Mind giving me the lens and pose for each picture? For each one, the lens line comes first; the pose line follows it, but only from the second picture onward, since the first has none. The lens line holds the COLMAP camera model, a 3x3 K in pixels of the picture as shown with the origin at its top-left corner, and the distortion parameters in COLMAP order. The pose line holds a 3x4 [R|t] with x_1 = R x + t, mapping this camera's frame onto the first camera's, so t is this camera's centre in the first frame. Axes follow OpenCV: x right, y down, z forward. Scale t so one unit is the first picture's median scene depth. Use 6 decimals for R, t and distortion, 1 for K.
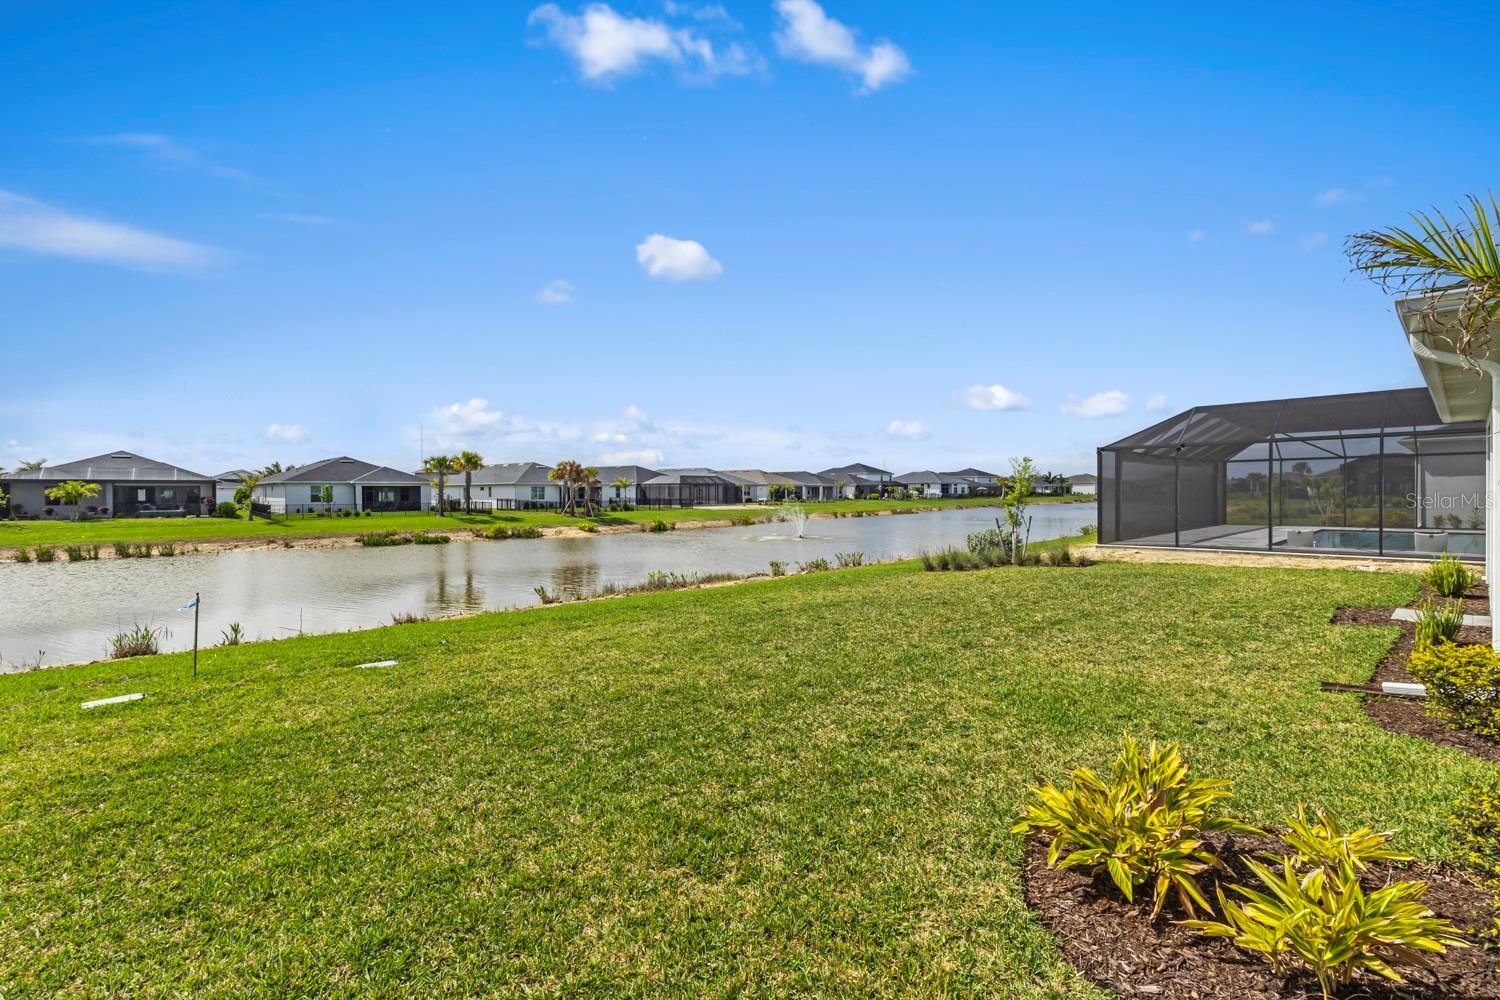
lens RADIAL K [[694.9, 0, 751.4], [0, 694.9, 500.4], [0, 0, 1]] dist [0.004411, 0.000707]
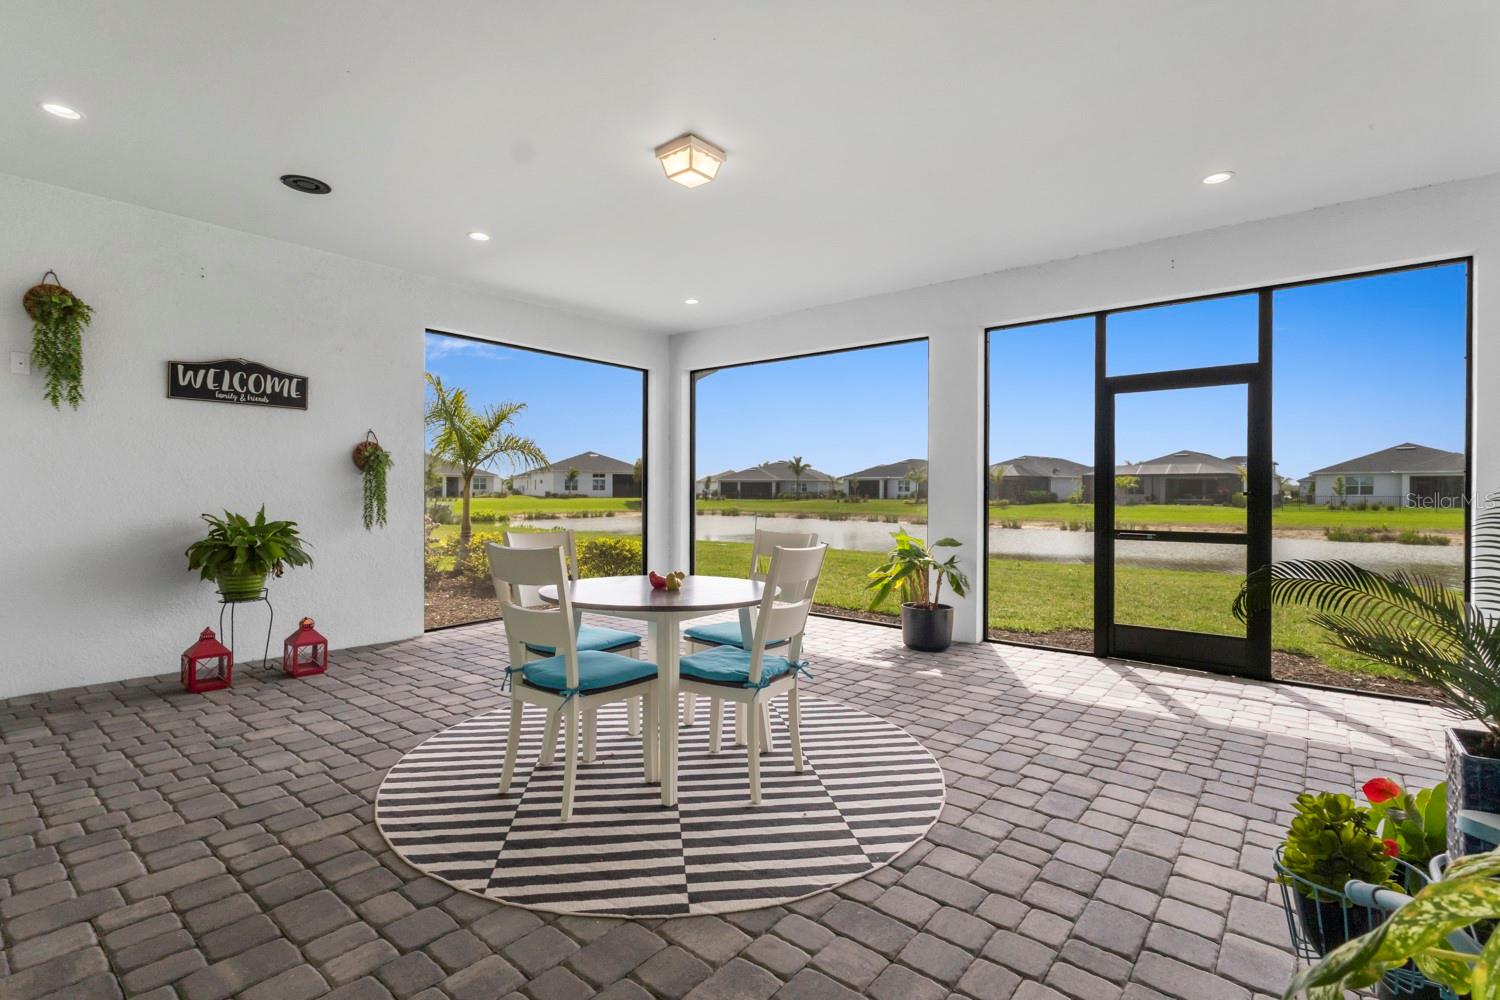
lens RADIAL K [[694.9, 0, 736.9], [0, 694.9, 488.0], [0, 0, 1]] dist [0.004411, 0.000707]
pose [[0.111674, 0.001282, -0.993744, 0.209997], [-0.011686, 0.999932, -0.000023, 0.003323], [0.993676, 0.011616, 0.111682, 0.071028]]
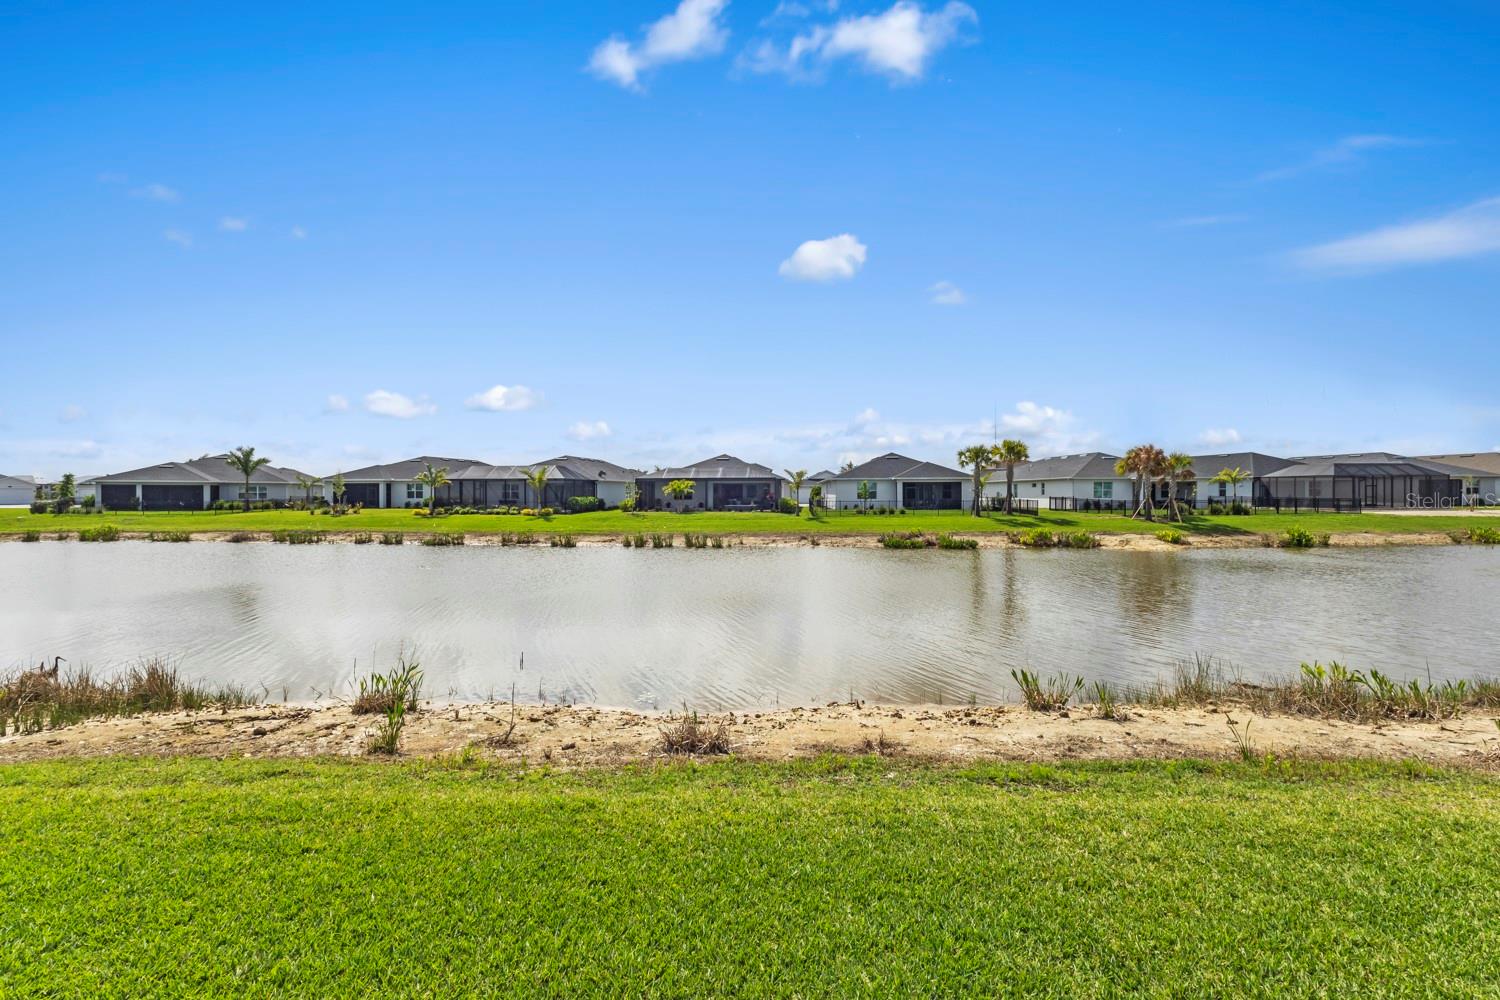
lens RADIAL K [[694.9, 0, 739.0], [0, 694.9, 504.9], [0, 0, 1]] dist [0.004411, 0.000707]
pose [[0.699760, 0.013181, -0.714257, -0.033412], [-0.007737, 0.999911, 0.010872, 0.001470], [0.714336, -0.002082, 0.699800, 0.169511]]
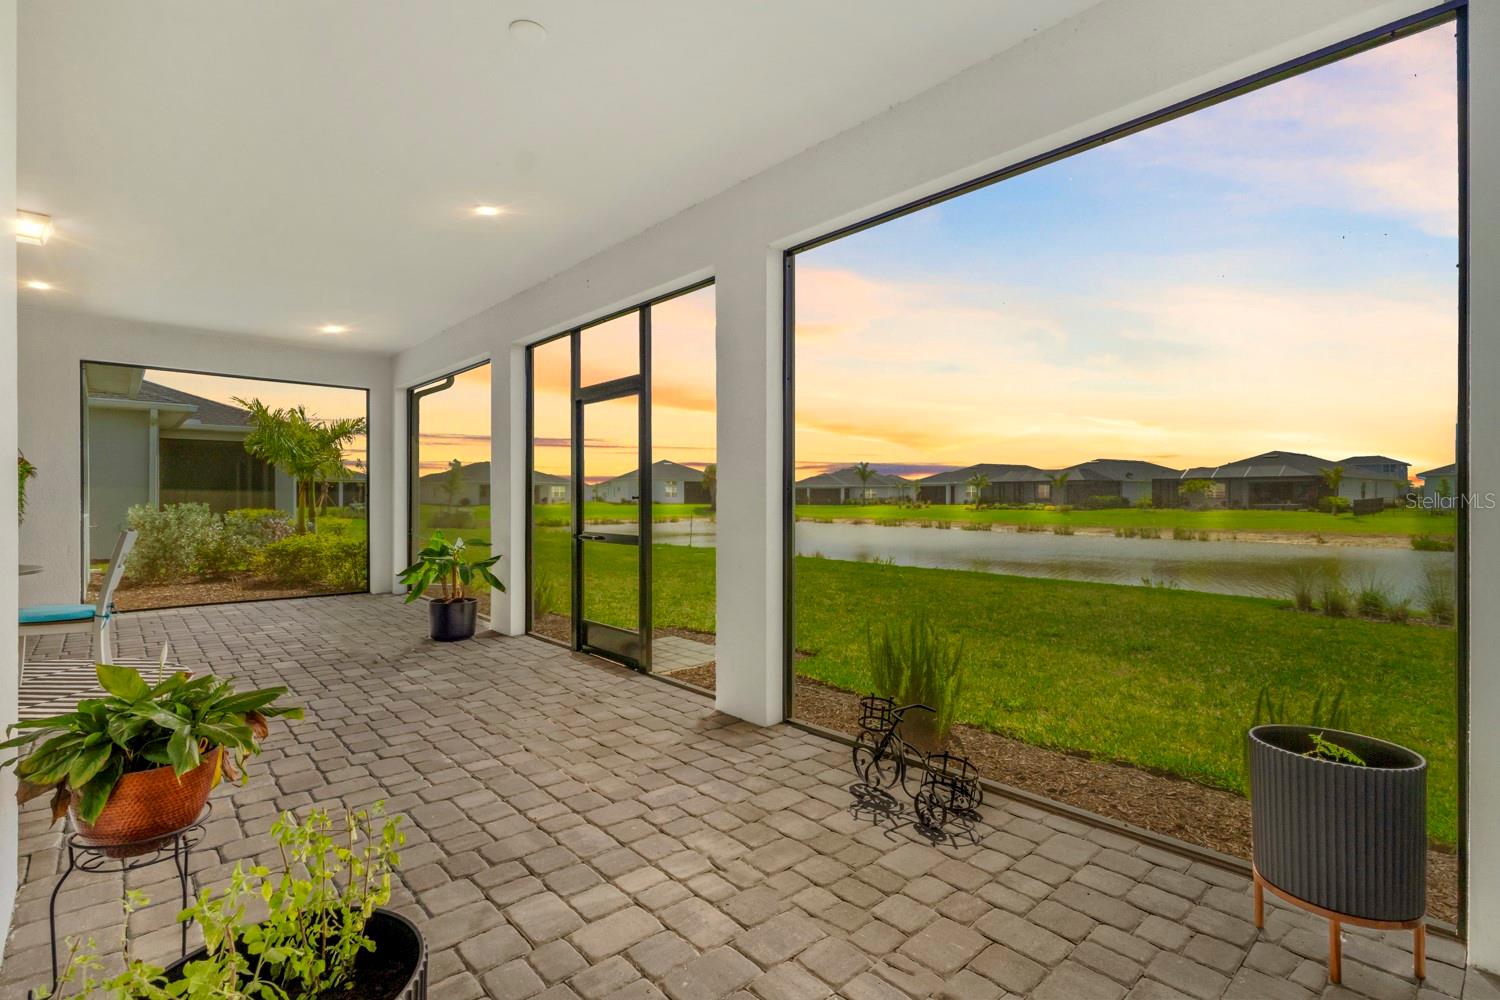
lens RADIAL K [[694.9, 0, 748.8], [0, 694.9, 506.8], [0, 0, 1]] dist [0.004411, 0.000707]
pose [[-0.016790, 0.018840, -0.999682, 0.220416], [-0.006951, 0.999796, 0.018958, 0.002796], [0.999835, 0.007267, -0.016655, 0.147278]]
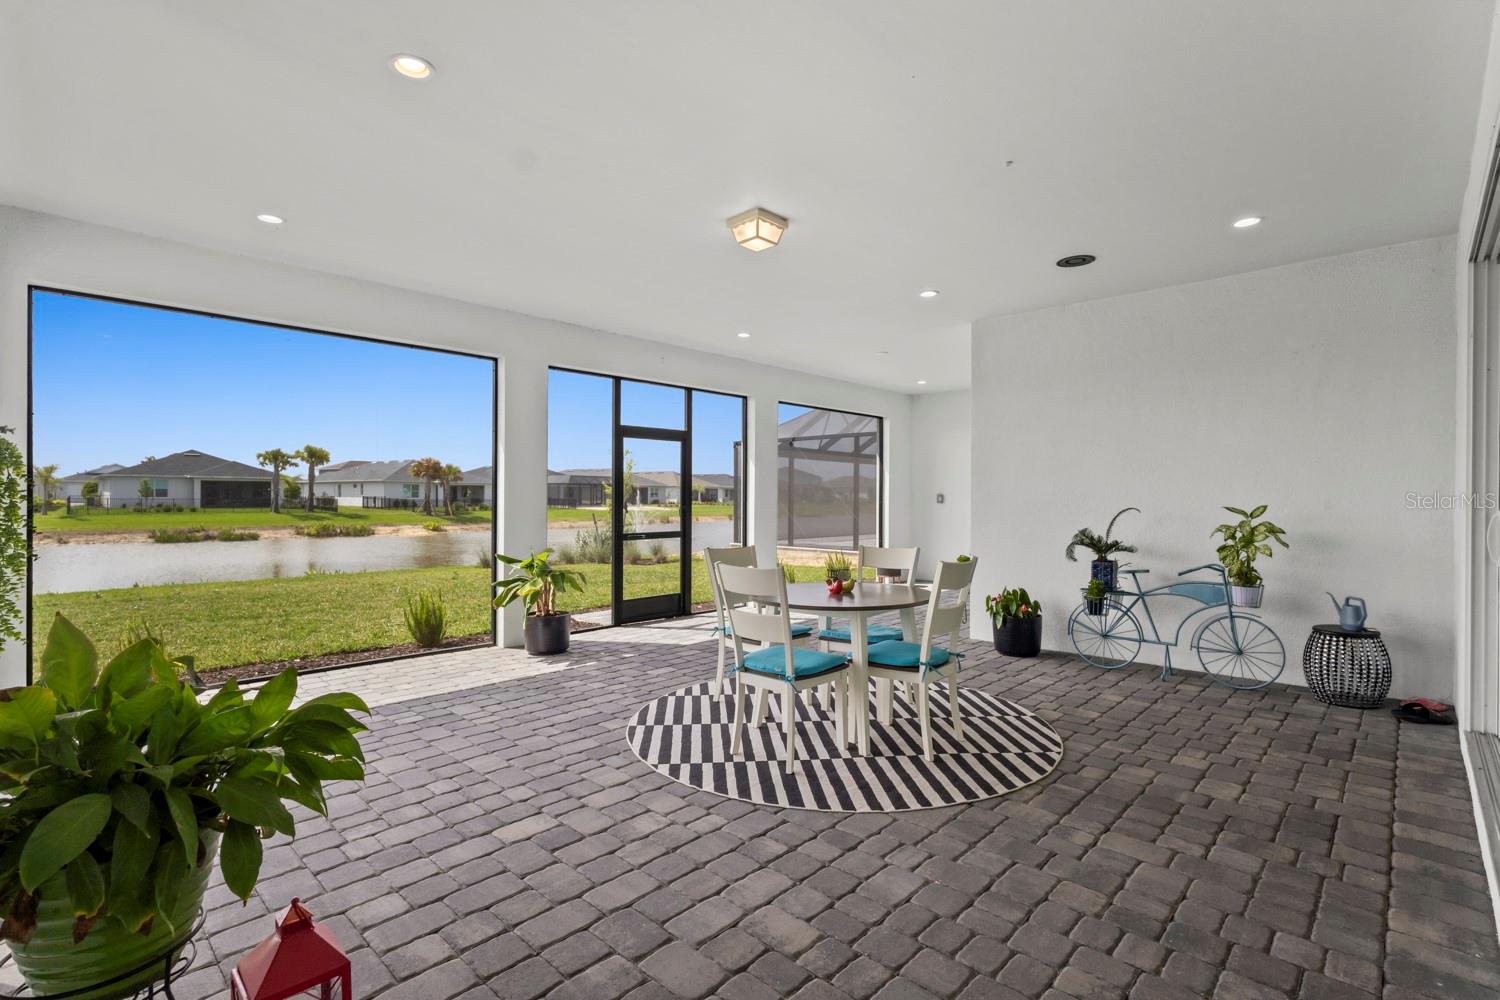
lens RADIAL K [[694.9, 0, 751.5], [0, 694.9, 489.7], [0, 0, 1]] dist [0.004411, 0.000707]
pose [[0.998697, 0.012743, 0.049415, 0.148221], [-0.011728, 0.999715, -0.020772, 0.002609], [-0.049666, 0.020165, 0.998562, 0.007458]]
